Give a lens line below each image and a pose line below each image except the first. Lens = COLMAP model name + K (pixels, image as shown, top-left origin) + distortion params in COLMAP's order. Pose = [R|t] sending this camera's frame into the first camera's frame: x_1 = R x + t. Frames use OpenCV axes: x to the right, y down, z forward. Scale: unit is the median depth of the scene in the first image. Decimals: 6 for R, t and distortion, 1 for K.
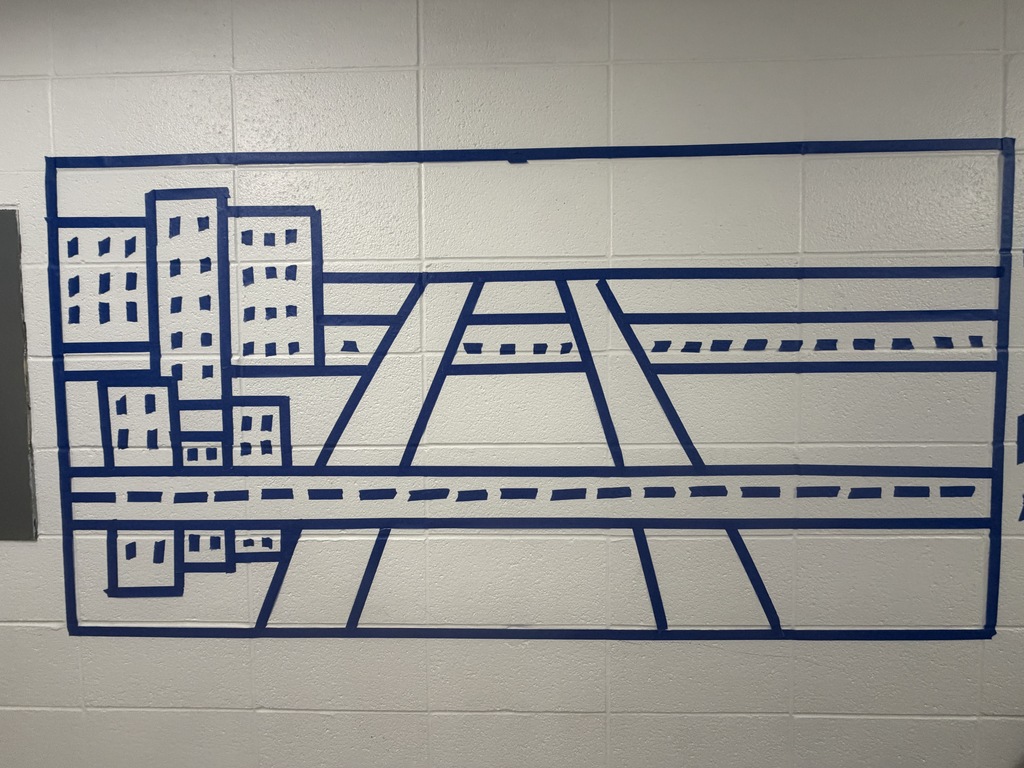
lens RADIAL K [[409.1, 0, 512.0], [0, 409.1, 384.0], [0, 0, 1]] dist [0.015298, 0.000021]
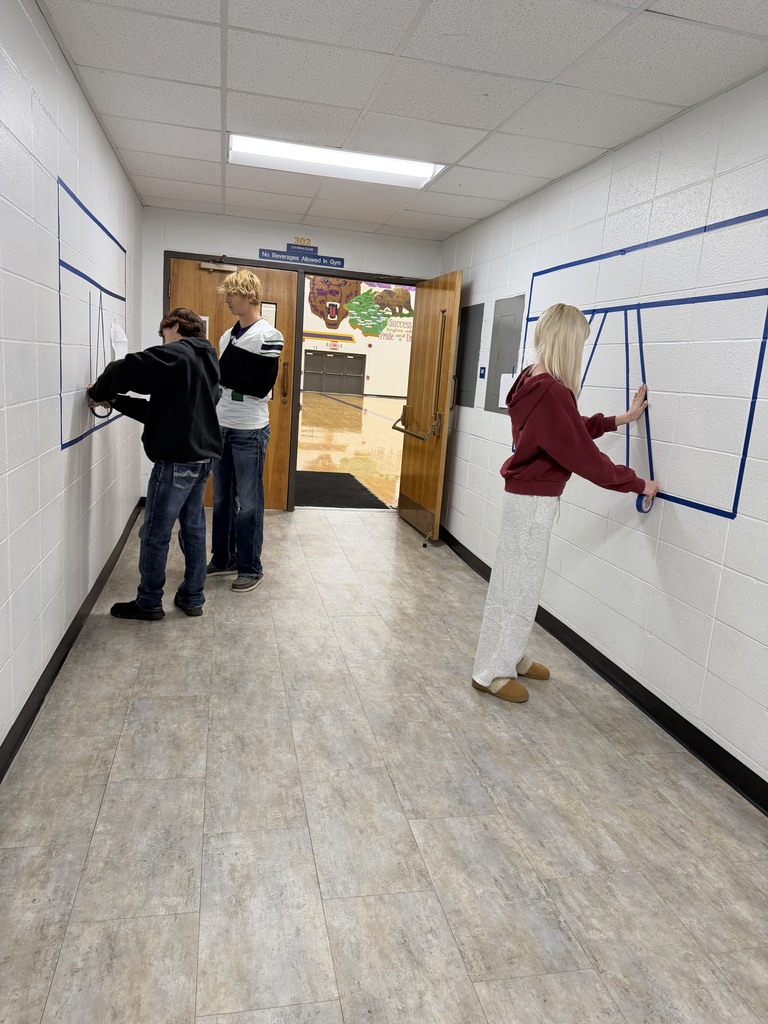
lens RADIAL K [[712.0, 0, 384.0], [0, 712.0, 512.0], [0, 0, 1]] dist [0.001014, 0.000284]
pose [[0.245626, 0.214042, -0.945438, 3.440441], [-0.105170, 0.975445, 0.193512, 0.174720], [0.963643, 0.051900, 0.262106, -1.075225]]
